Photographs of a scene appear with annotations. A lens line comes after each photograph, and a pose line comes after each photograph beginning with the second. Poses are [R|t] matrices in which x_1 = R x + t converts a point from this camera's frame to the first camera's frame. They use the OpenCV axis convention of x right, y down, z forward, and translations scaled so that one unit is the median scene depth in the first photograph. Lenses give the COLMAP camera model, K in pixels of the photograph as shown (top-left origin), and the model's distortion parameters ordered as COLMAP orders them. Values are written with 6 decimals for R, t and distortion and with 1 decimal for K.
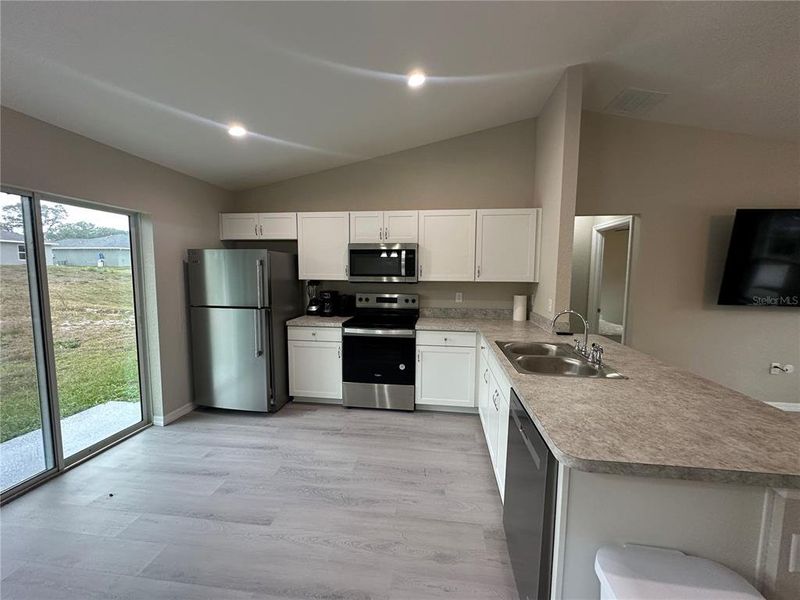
lens RADIAL K [[319.4, 0, 399.1], [0, 319.4, 297.6], [0, 0, 1]] dist [-0.003470, 0.000053]
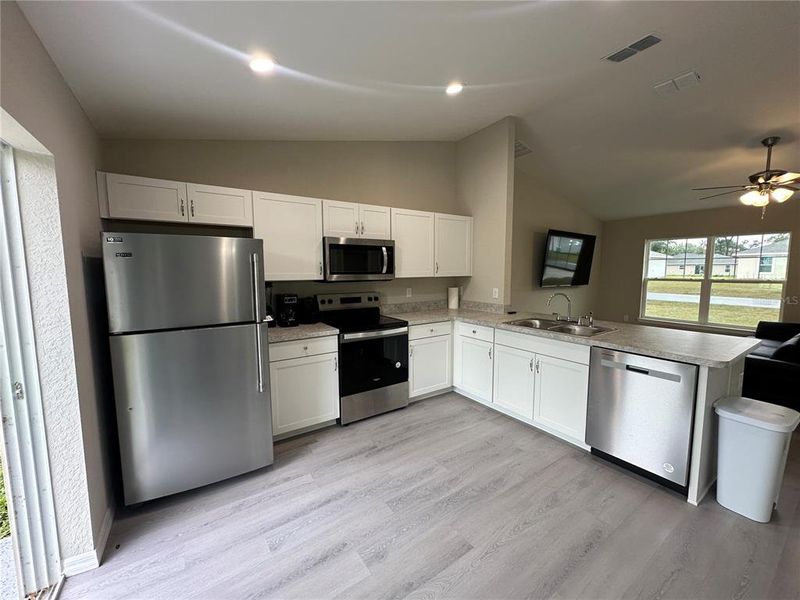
lens RADIAL K [[319.4, 0, 400.5], [0, 319.4, 297.4], [0, 0, 1]] dist [-0.003470, 0.000053]
pose [[0.749894, -0.068839, 0.657966, -0.604487], [0.067945, 0.997326, 0.026906, -0.017016], [-0.658059, 0.024529, 0.752566, 0.238815]]
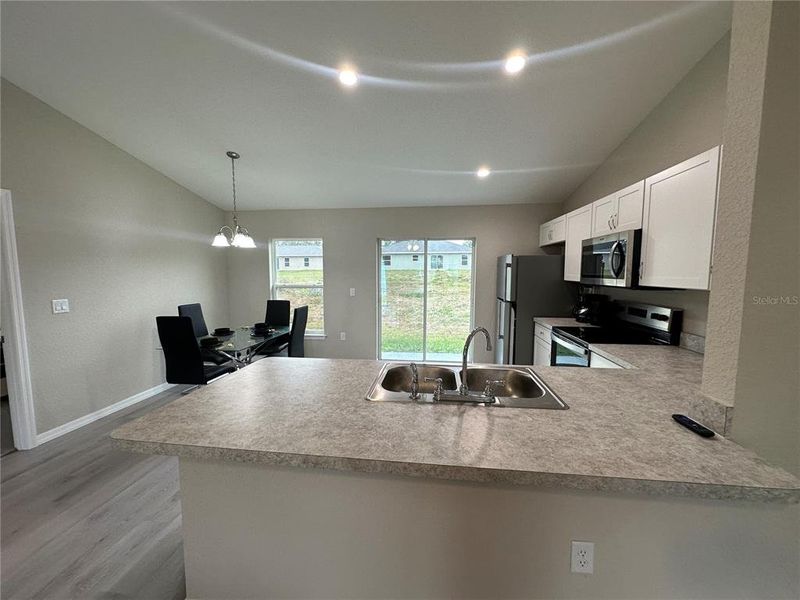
lens RADIAL K [[319.4, 0, 400.1], [0, 319.4, 298.1], [0, 0, 1]] dist [-0.003470, 0.000053]
pose [[0.013351, 0.075018, -0.997093, 0.742146], [-0.084041, 0.993738, 0.073640, -0.035220], [0.996373, 0.082813, 0.019572, 0.512518]]
